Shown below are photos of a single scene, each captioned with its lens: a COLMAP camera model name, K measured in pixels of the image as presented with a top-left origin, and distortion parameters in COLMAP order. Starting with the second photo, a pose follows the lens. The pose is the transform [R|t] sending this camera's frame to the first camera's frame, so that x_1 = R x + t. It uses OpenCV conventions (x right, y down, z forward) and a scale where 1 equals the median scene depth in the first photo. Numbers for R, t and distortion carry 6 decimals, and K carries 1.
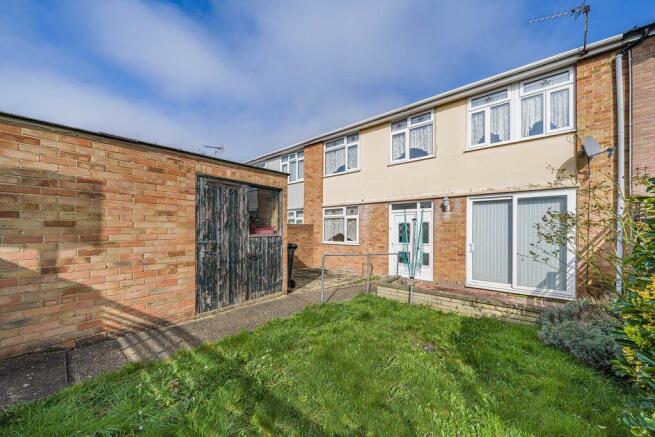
lens RADIAL K [[229.9, 0, 329.9], [0, 229.9, 228.7], [0, 0, 1]] dist [-0.001722, -0.000228]
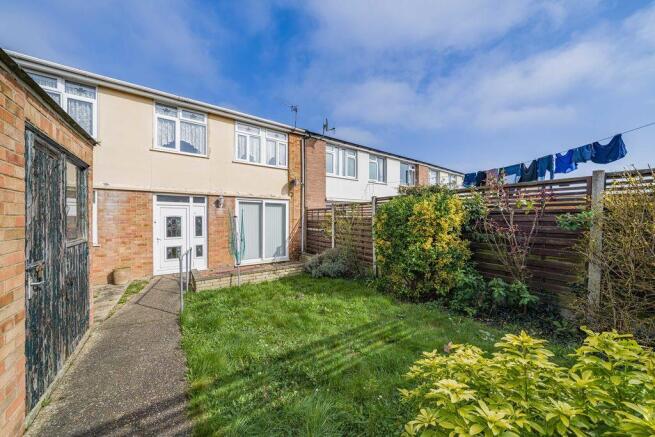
lens RADIAL K [[224.6, 0, 330.8], [0, 224.6, 221.0], [0, 0, 1]] dist [-0.002293, -0.000319]
pose [[0.253133, -0.011486, 0.967363, -0.545927], [-0.007516, 0.999876, 0.013839, -0.031154], [-0.967402, -0.010774, 0.253015, 0.178493]]
